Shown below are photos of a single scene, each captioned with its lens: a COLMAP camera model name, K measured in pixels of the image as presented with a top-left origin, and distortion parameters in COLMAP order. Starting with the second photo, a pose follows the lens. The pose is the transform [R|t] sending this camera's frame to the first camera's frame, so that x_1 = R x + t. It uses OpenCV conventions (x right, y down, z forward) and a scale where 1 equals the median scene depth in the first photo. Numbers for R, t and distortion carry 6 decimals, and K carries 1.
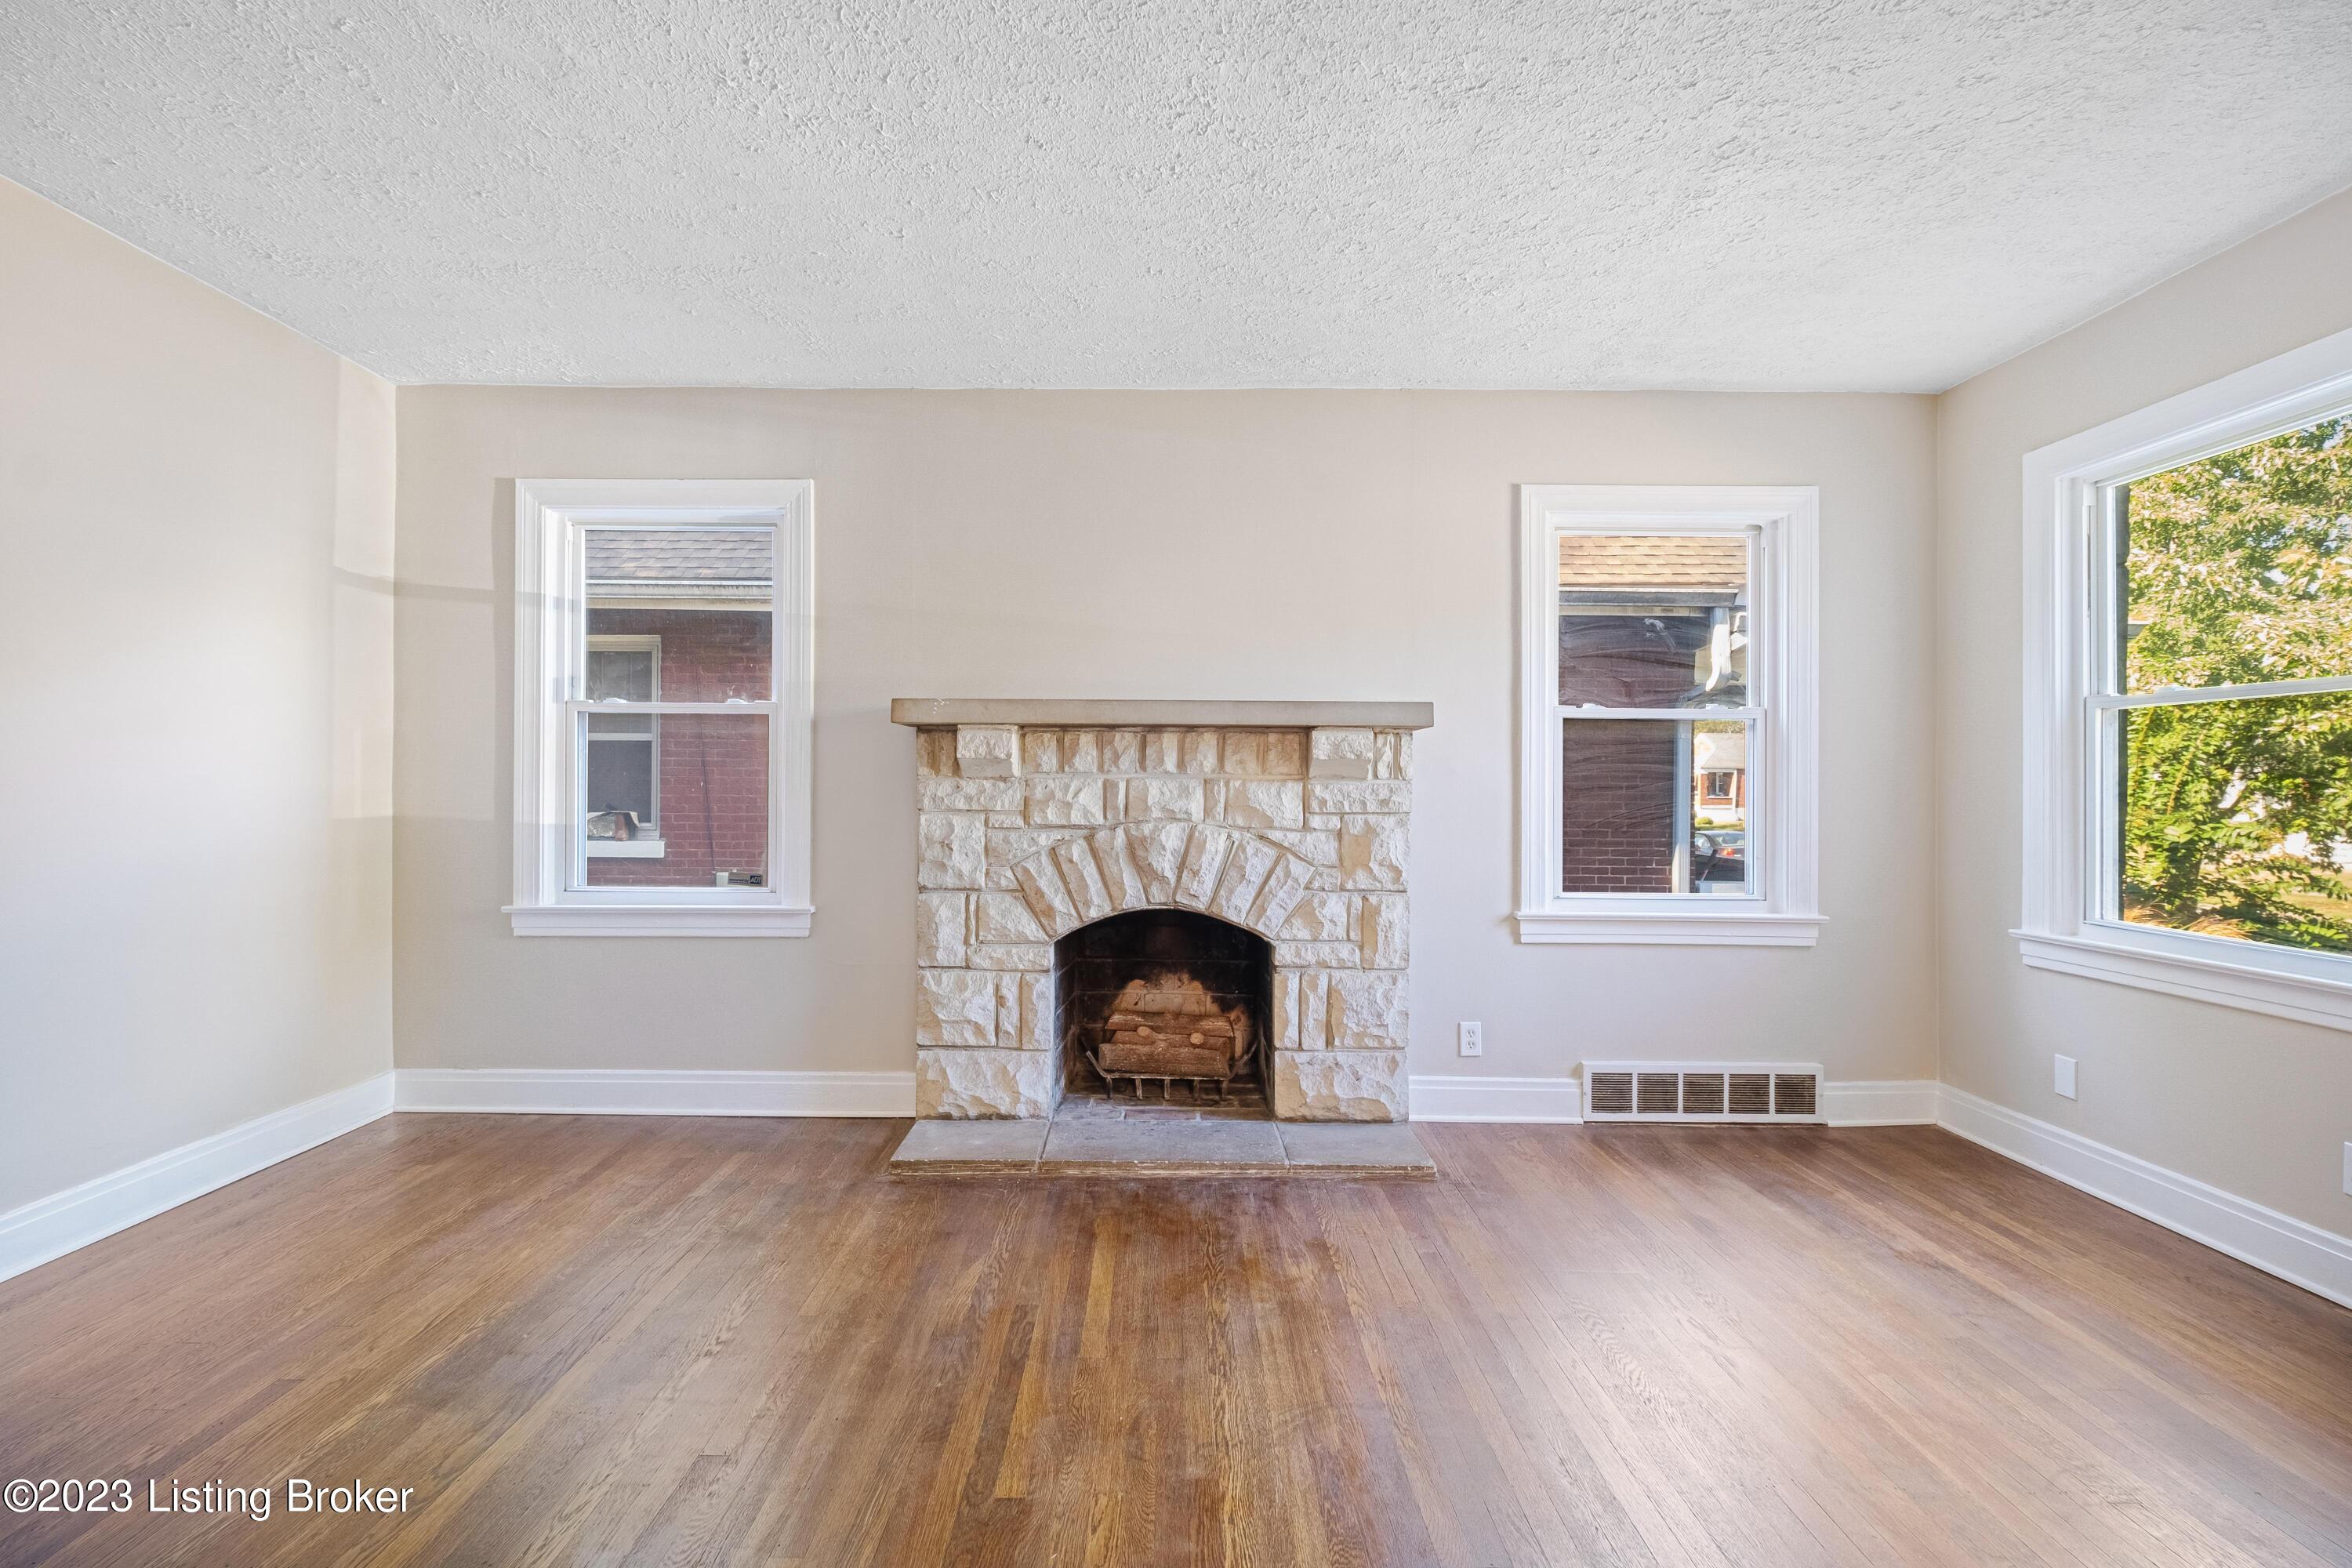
lens RADIAL K [[1028.8, 0, 1163.5], [0, 1028.8, 787.5], [0, 0, 1]] dist [0.002035, 0.001120]
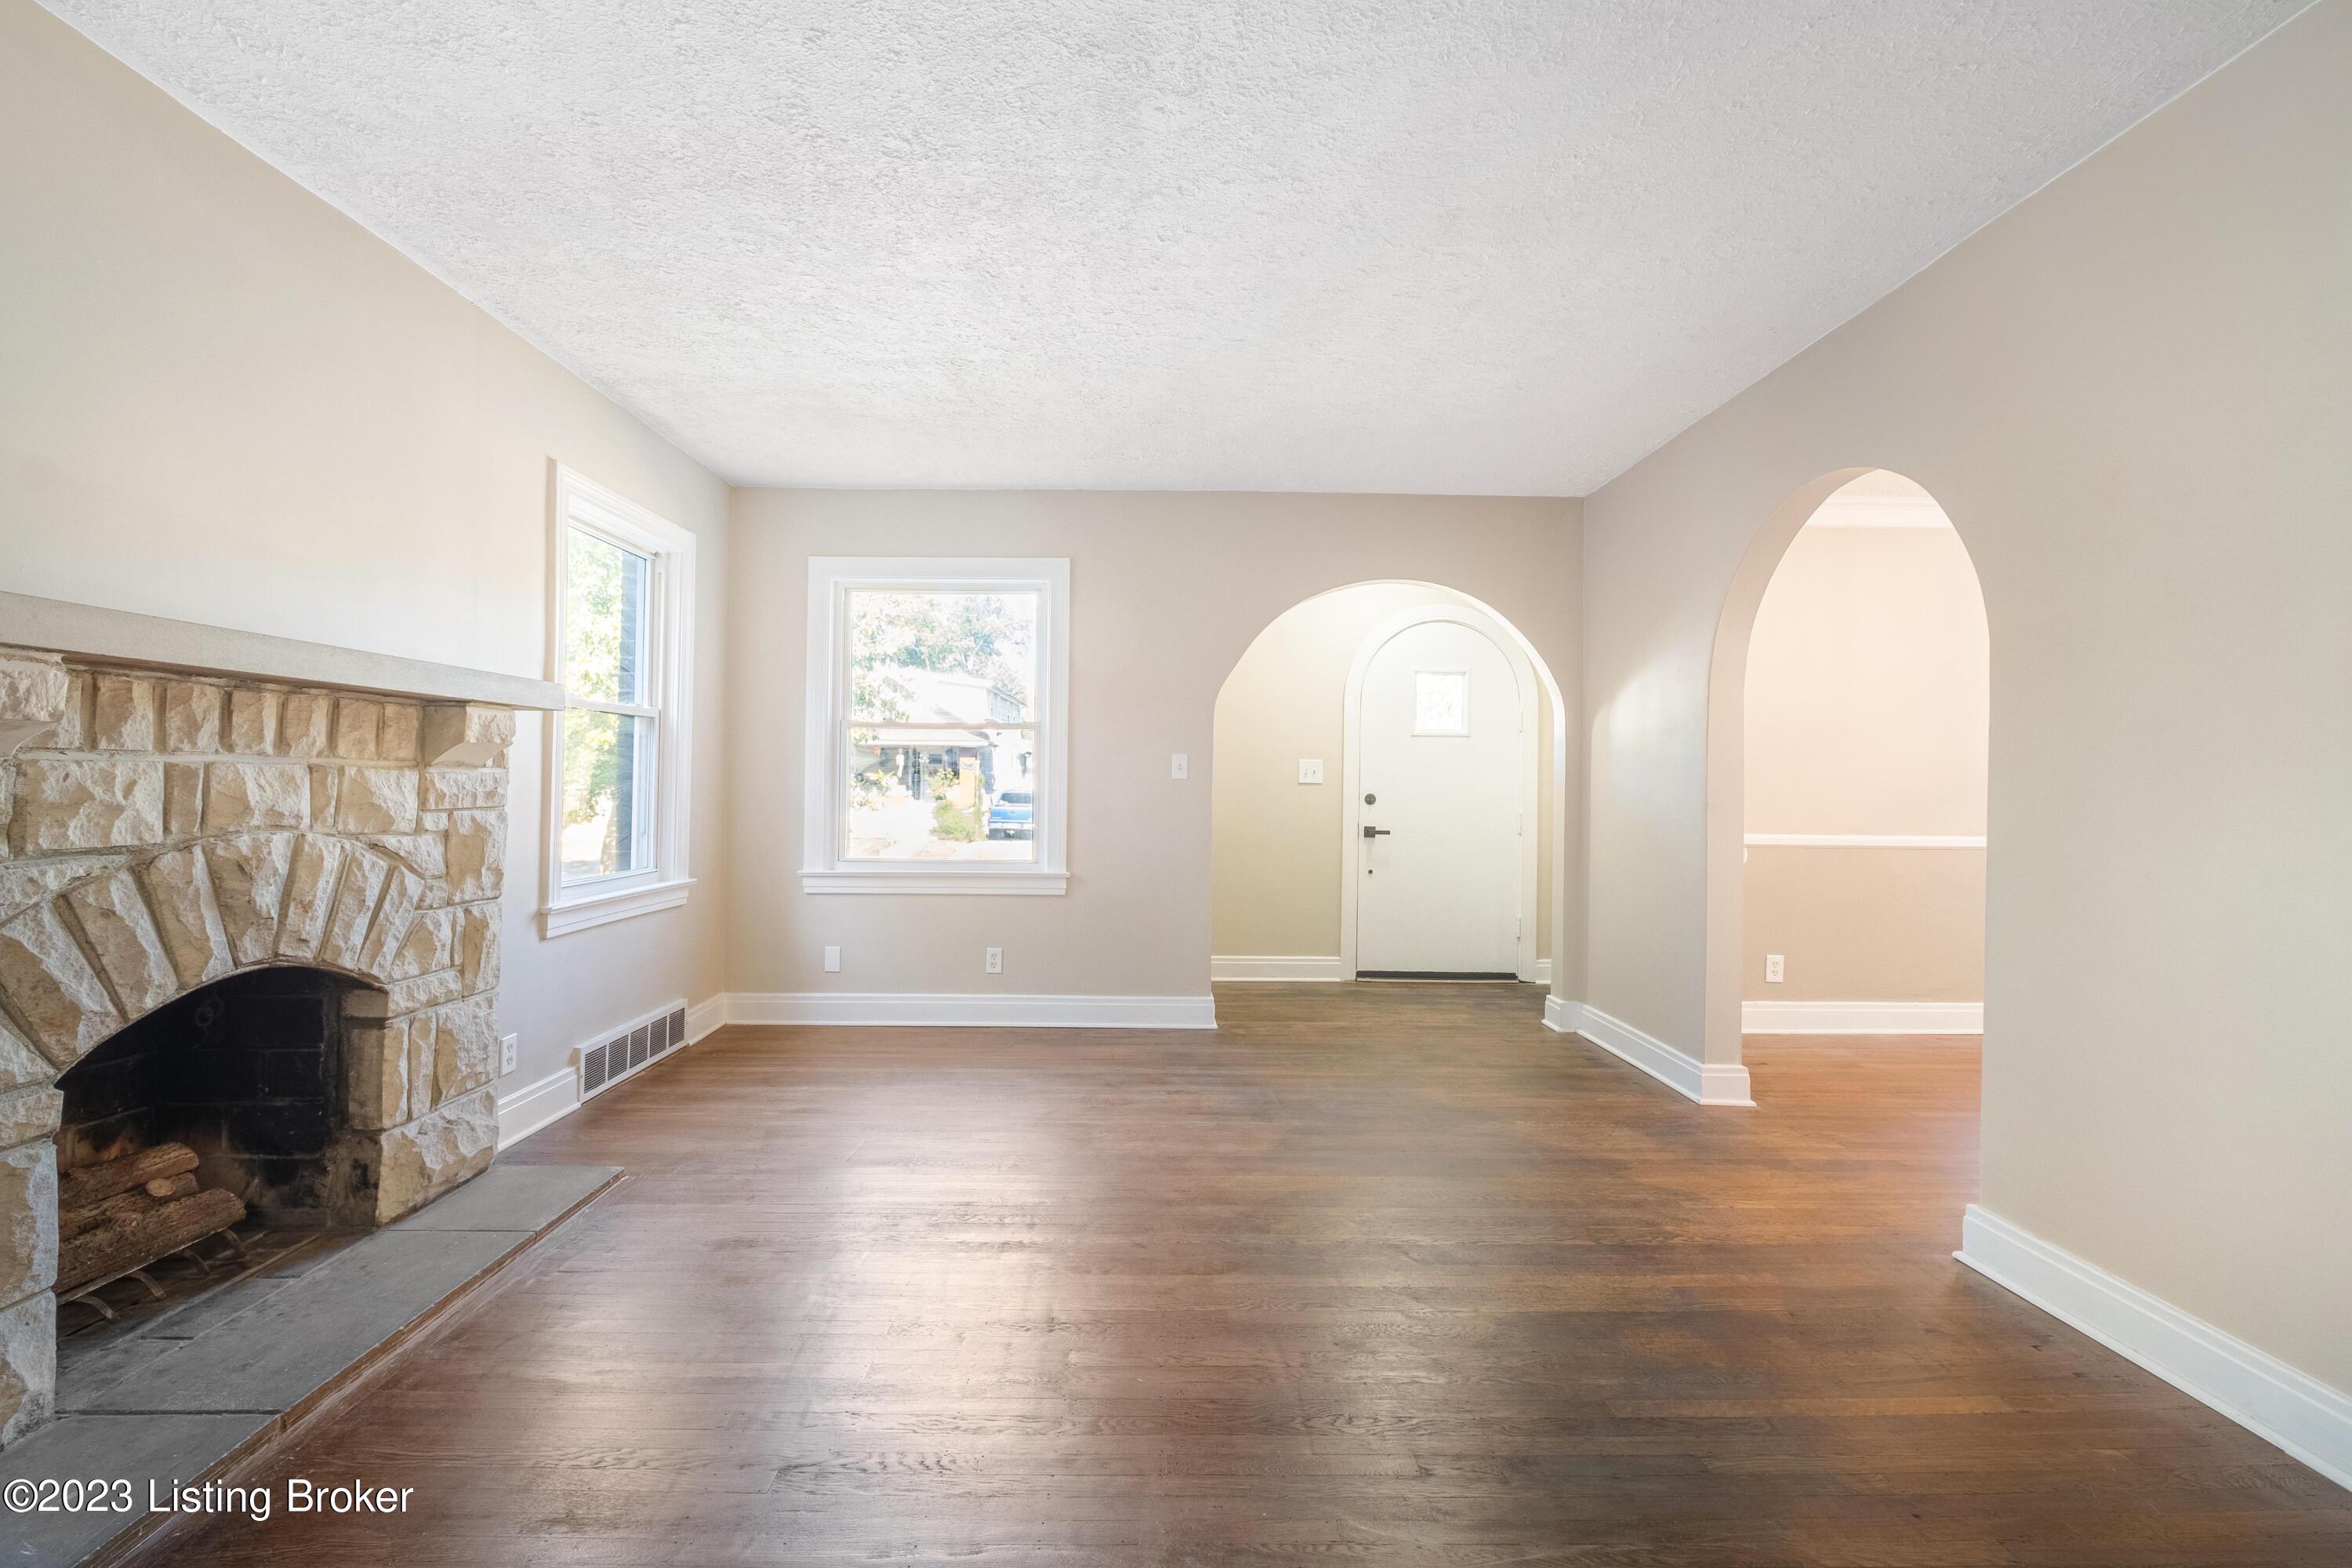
lens RADIAL K [[1028.8, 0, 1160.7], [0, 1028.8, 774.1], [0, 0, 1]] dist [0.002035, 0.001120]
pose [[0.001048, 0.000465, 0.999999, -0.632293], [-0.008269, 0.999966, -0.000456, -0.006496], [-0.999965, -0.008269, 0.001052, 0.445586]]
